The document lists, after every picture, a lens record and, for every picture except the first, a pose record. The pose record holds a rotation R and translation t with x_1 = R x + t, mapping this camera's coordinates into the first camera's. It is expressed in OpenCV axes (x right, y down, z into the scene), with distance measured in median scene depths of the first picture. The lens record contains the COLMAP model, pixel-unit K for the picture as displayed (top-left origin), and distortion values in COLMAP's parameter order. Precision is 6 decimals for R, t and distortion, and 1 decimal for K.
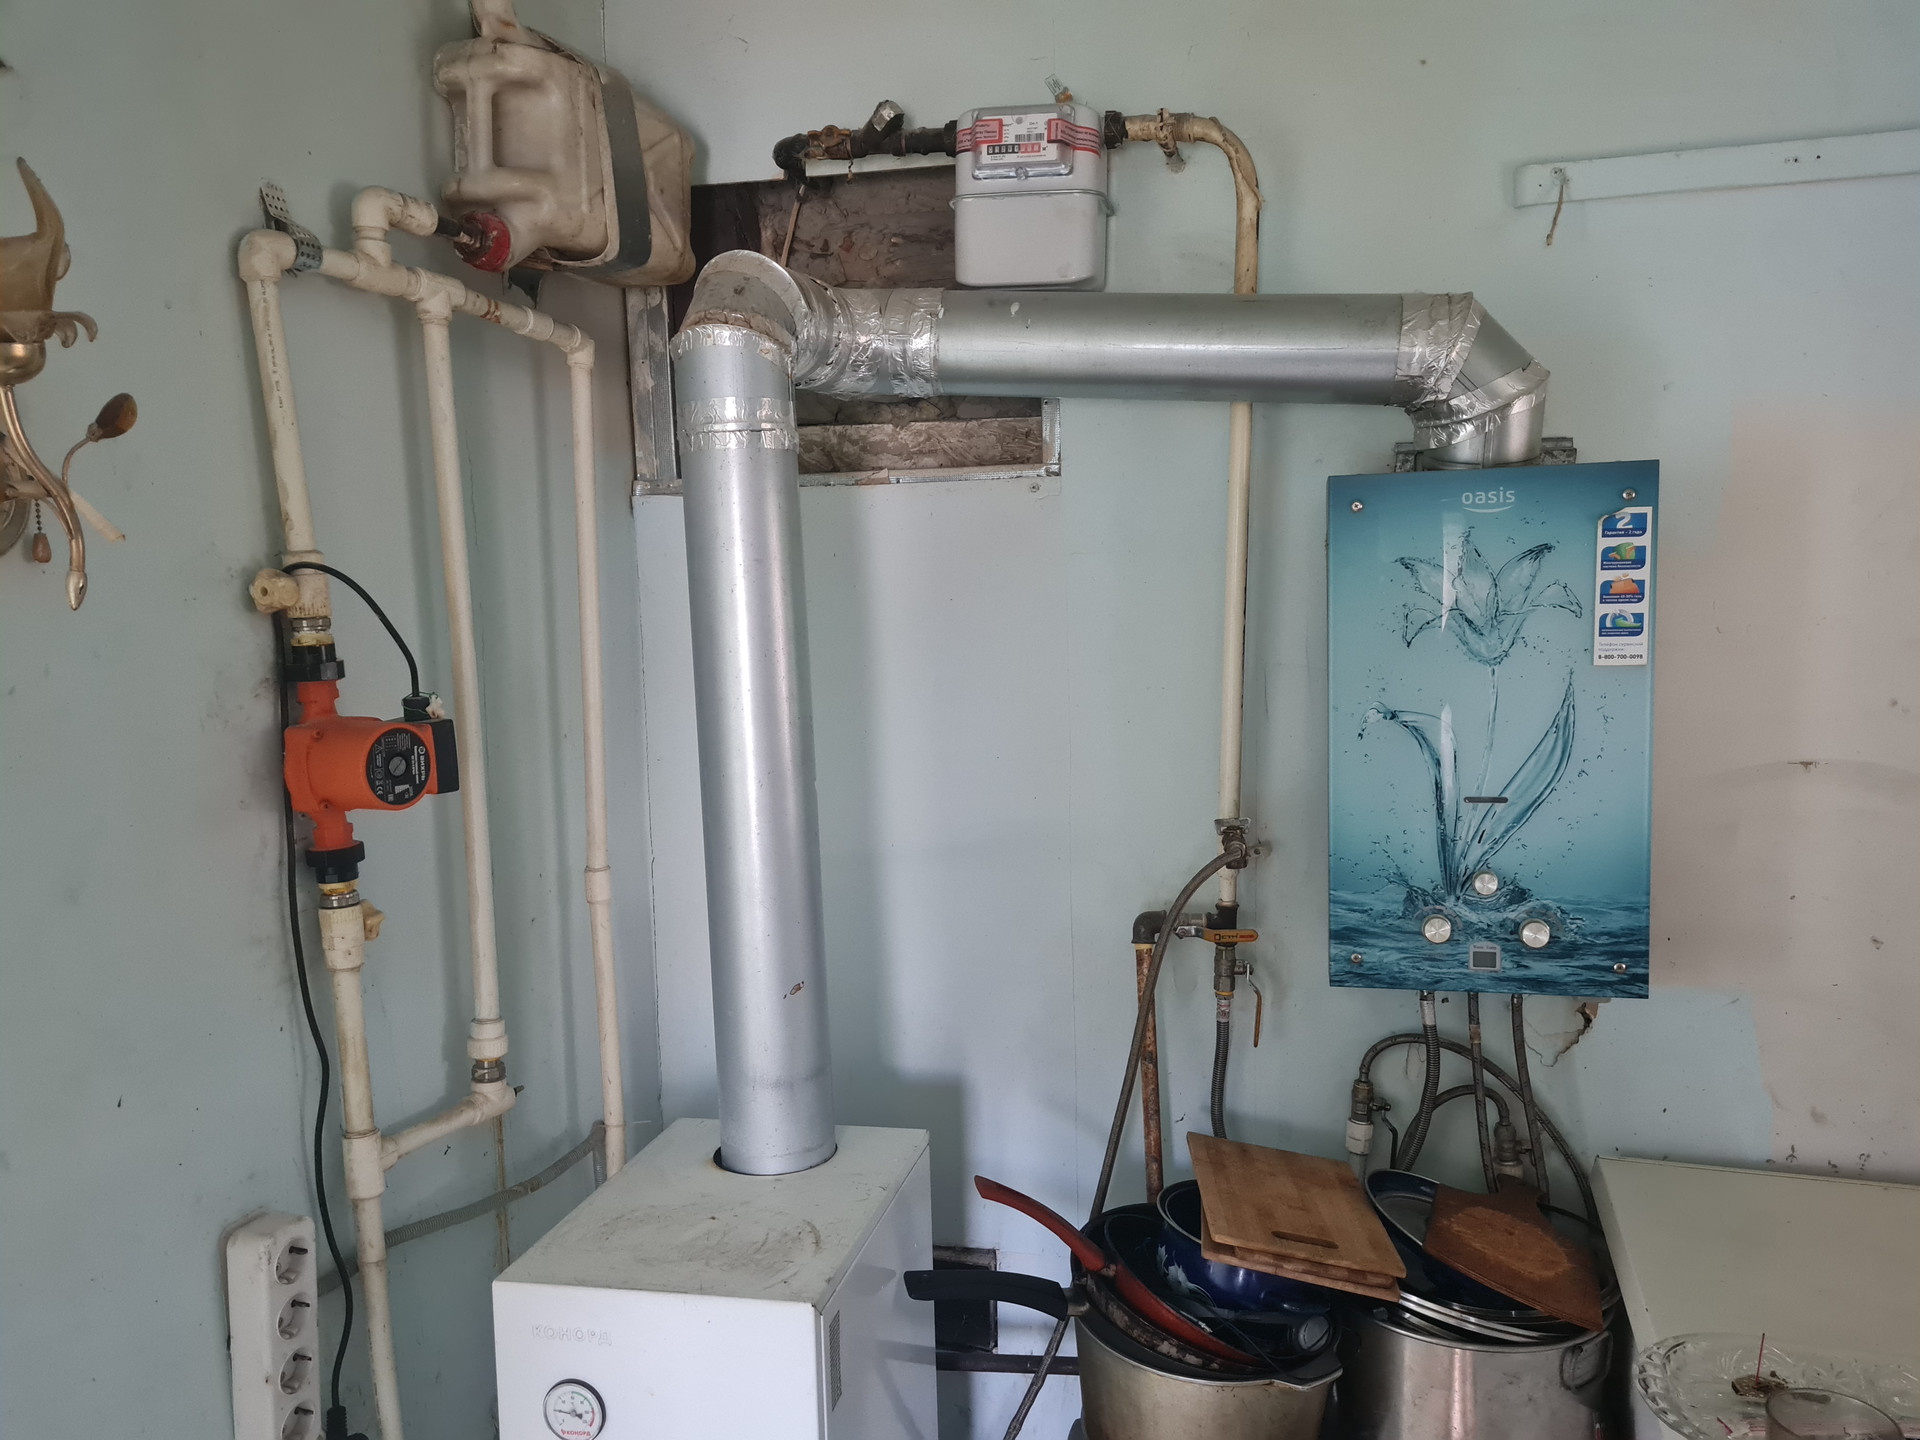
lens RADIAL K [[1413.3, 0, 956.3], [0, 1413.3, 725.5], [0, 0, 1]] dist [0.043586, -0.048684]
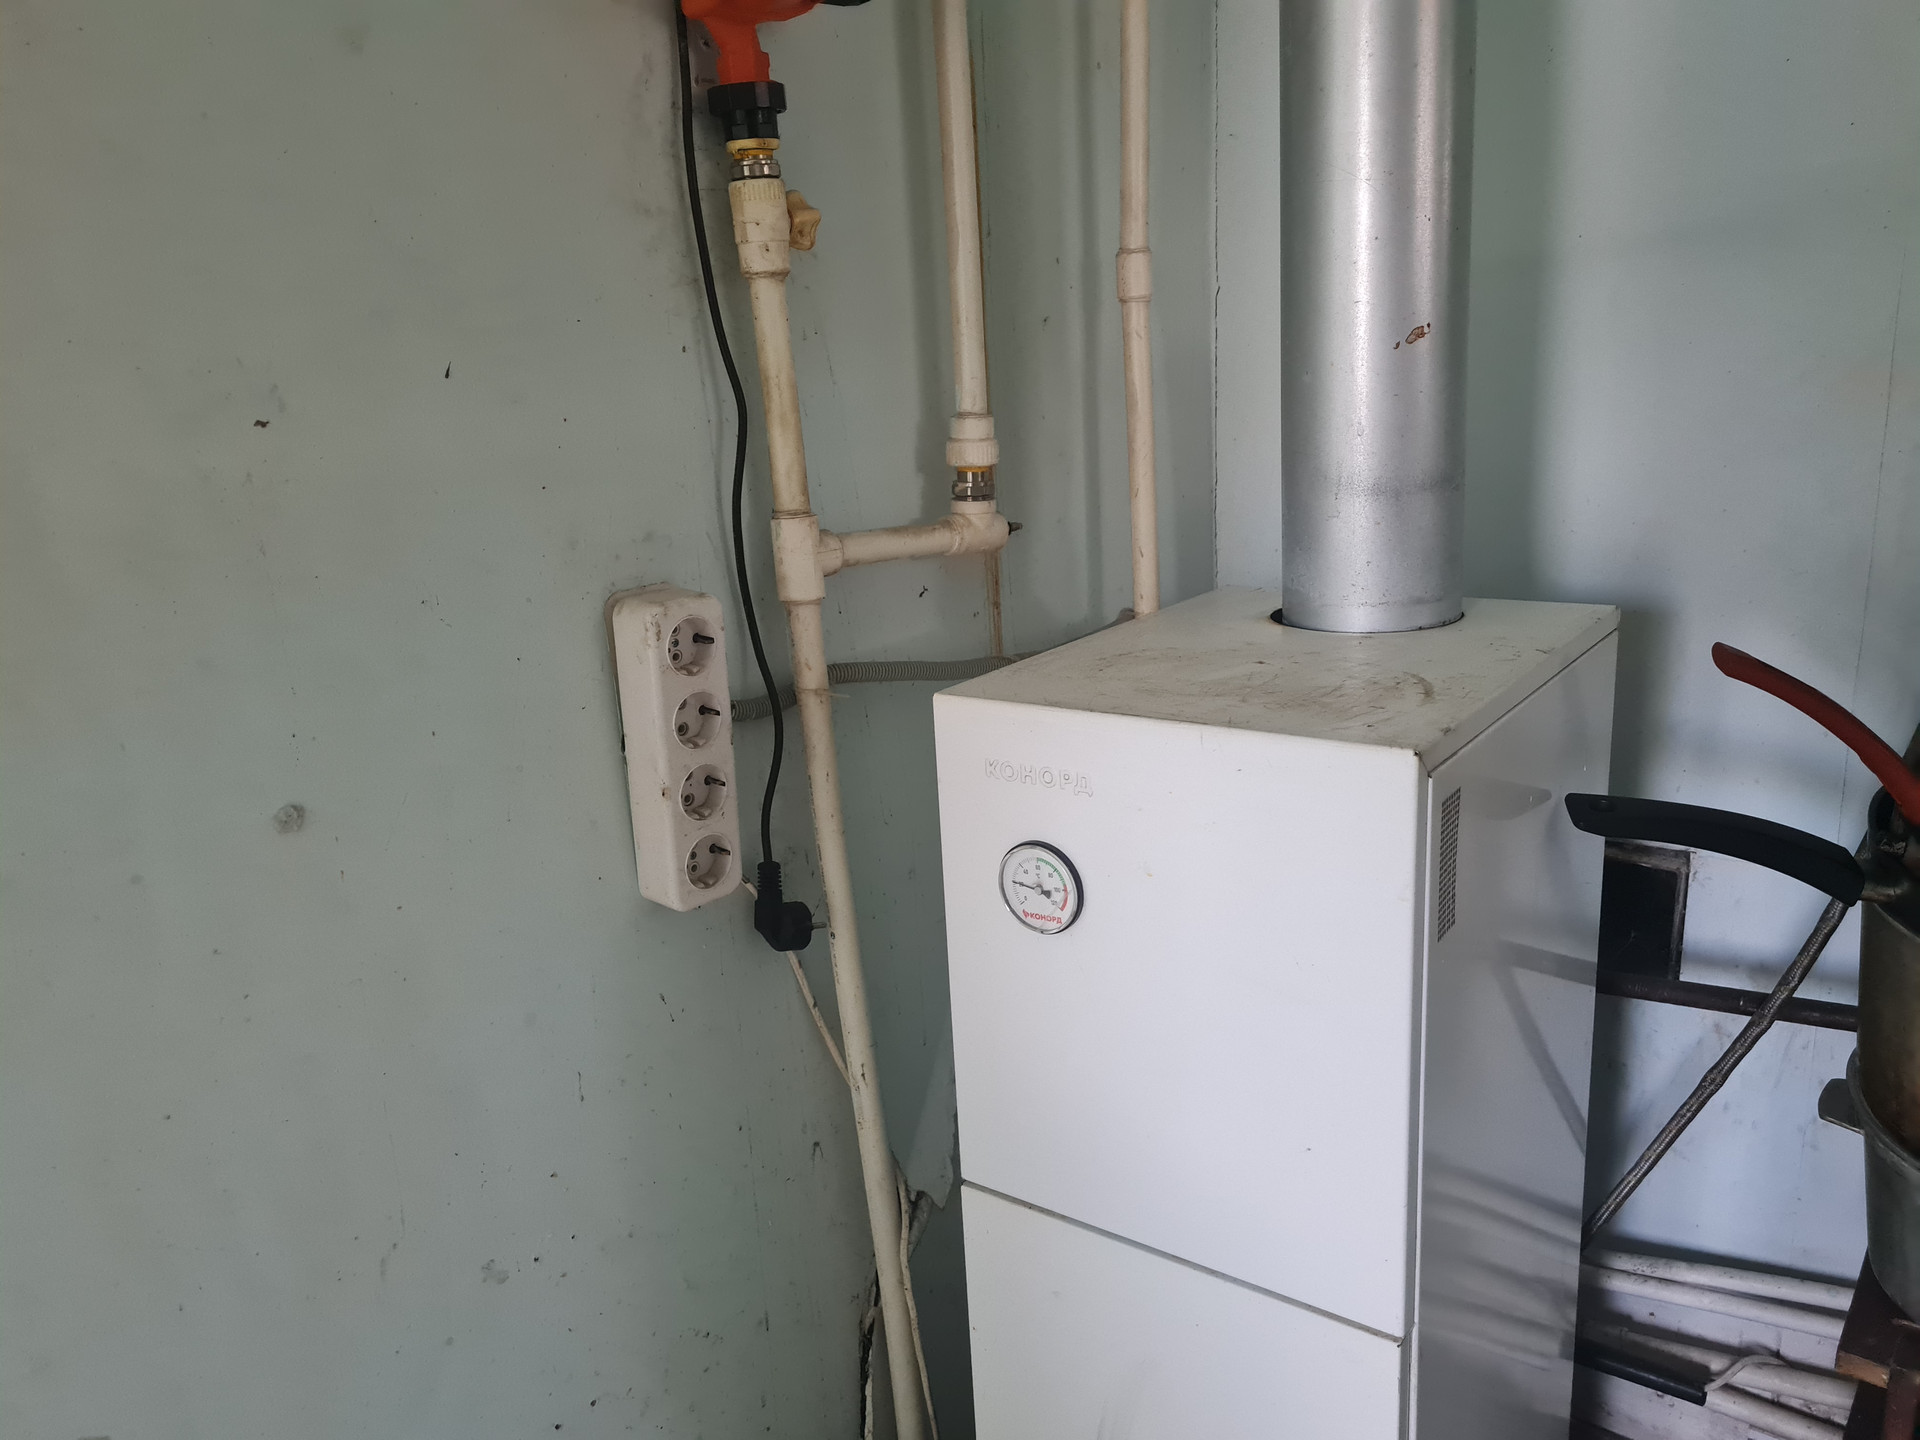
lens RADIAL K [[1413.3, 0, 956.3], [0, 1413.3, 725.5], [0, 0, 1]] dist [0.043586, -0.048684]
pose [[0.913192, 0.085067, -0.398551, -0.037373], [-0.007583, 0.981349, 0.192084, 0.253037], [0.407458, -0.172388, 0.896806, 0.356978]]
